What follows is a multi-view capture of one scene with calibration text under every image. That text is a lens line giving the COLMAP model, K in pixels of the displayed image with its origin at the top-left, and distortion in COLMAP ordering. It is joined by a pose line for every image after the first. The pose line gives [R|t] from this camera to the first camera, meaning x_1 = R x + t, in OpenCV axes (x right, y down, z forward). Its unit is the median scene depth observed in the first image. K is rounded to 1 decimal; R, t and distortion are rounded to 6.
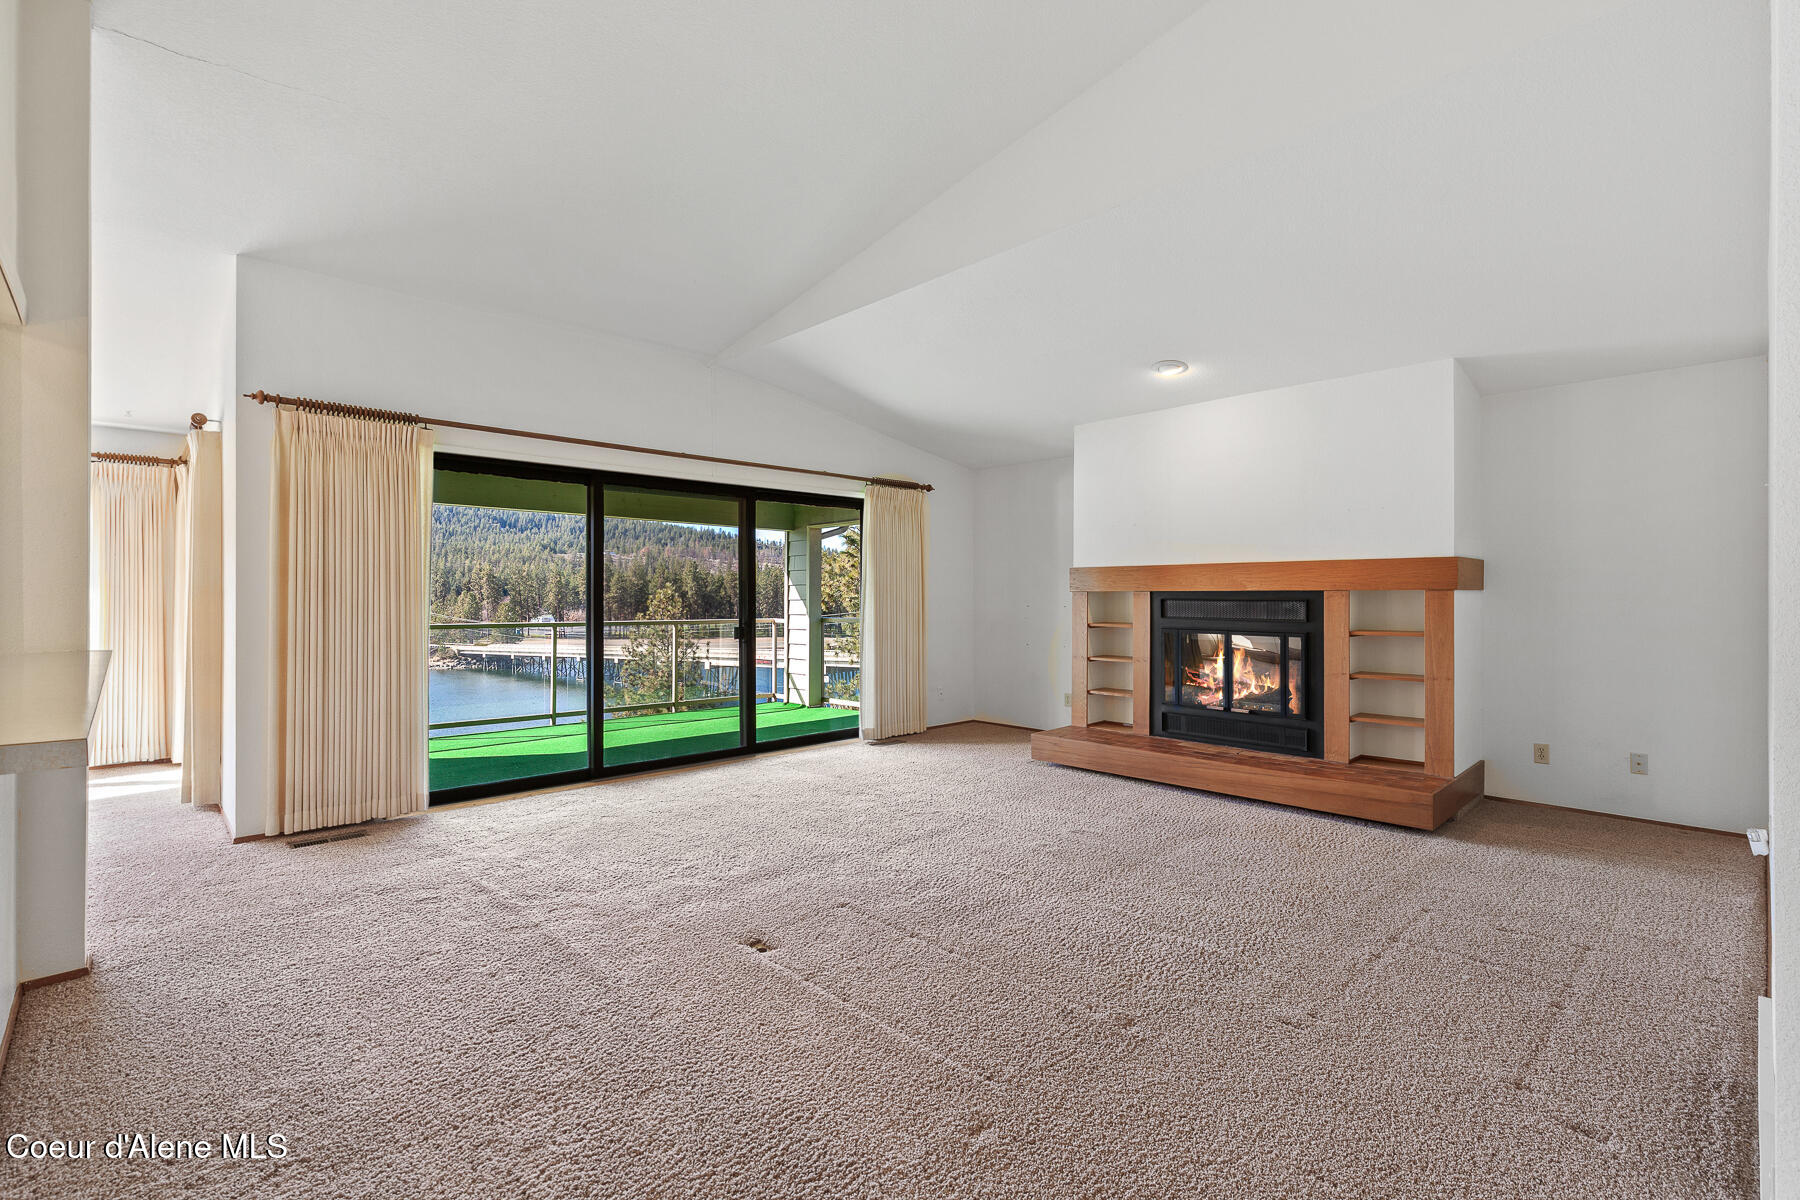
lens RADIAL K [[811.4, 0, 906.1], [0, 811.4, 591.6], [0, 0, 1]] dist [0.000691, -0.000201]
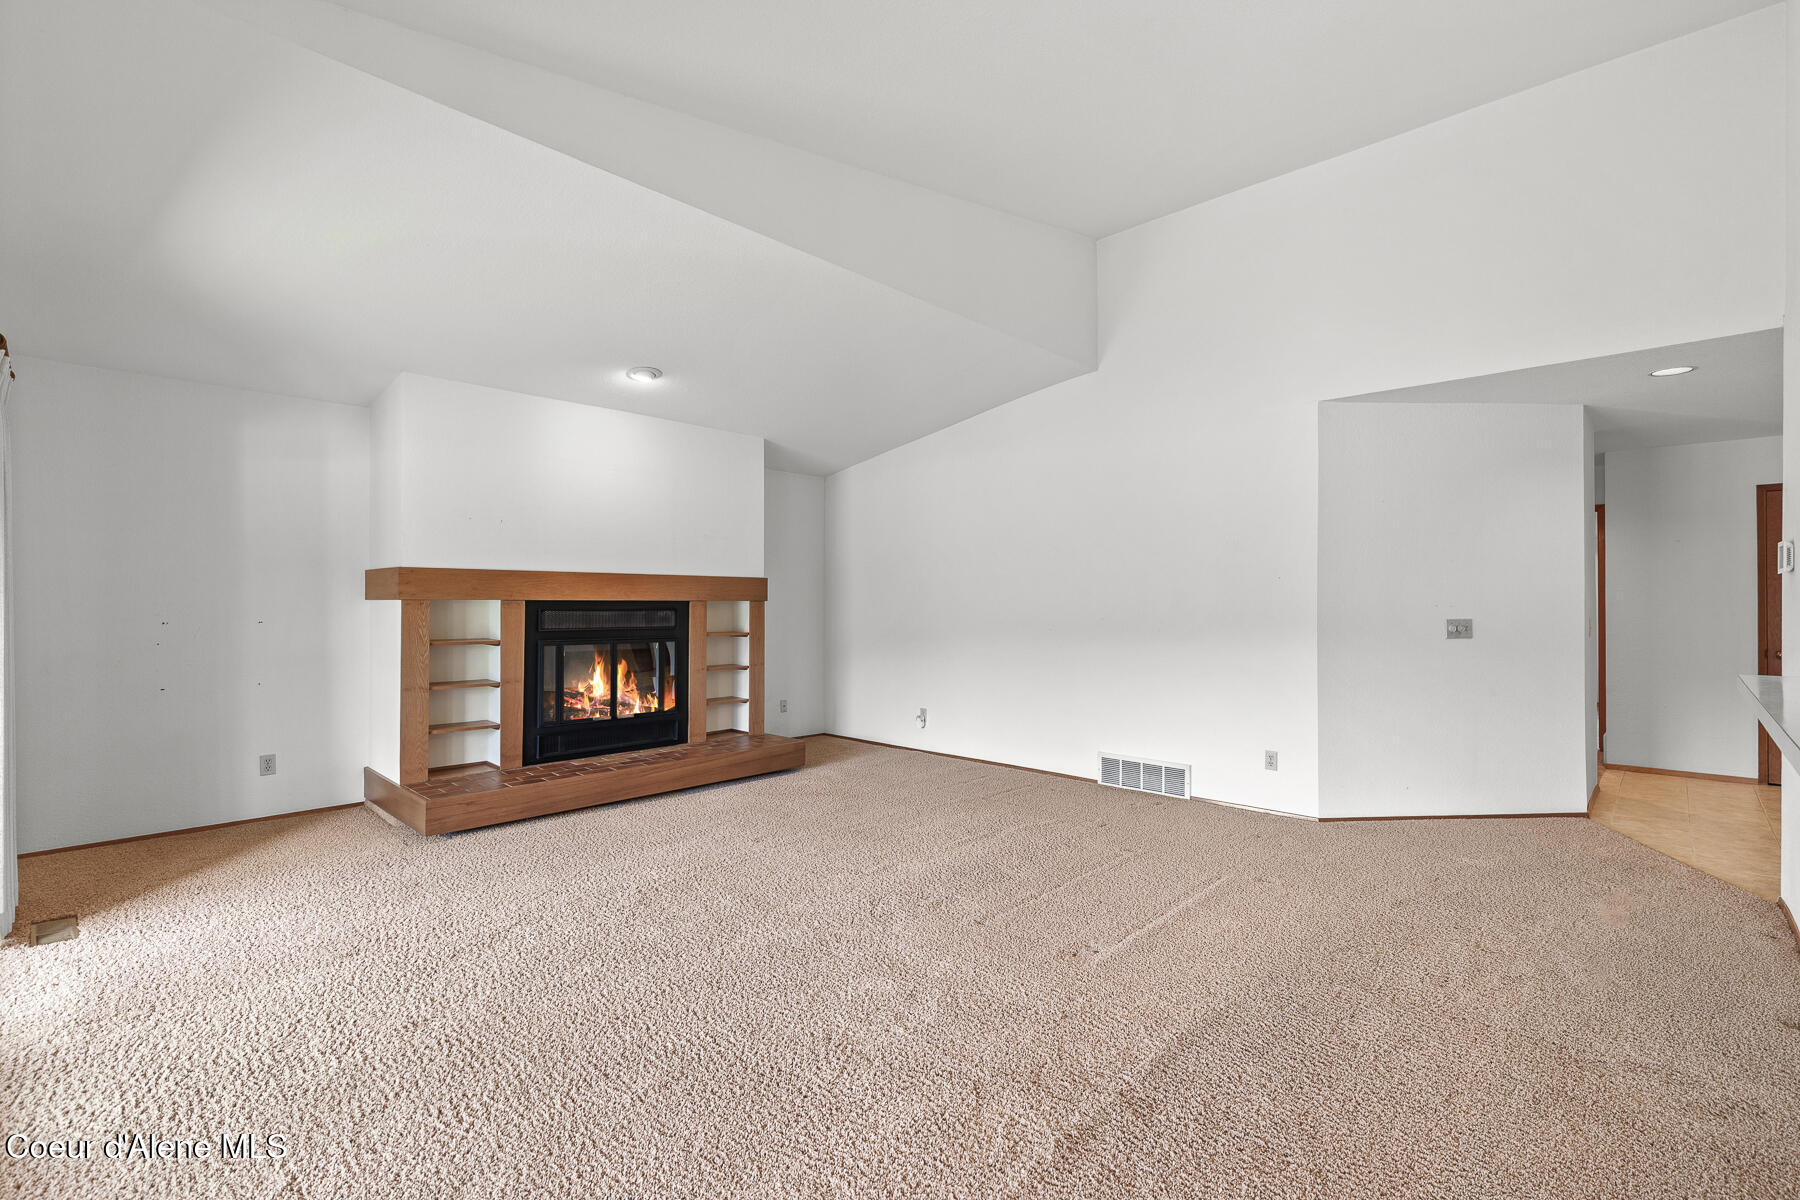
lens RADIAL K [[811.4, 0, 906.1], [0, 811.4, 591.6], [0, 0, 1]] dist [0.000691, -0.000201]
pose [[-0.023858, 0.017818, 0.999557, -0.658211], [-0.005685, 0.999823, -0.017958, 0.004272], [-0.999699, -0.006110, -0.023752, 0.697365]]
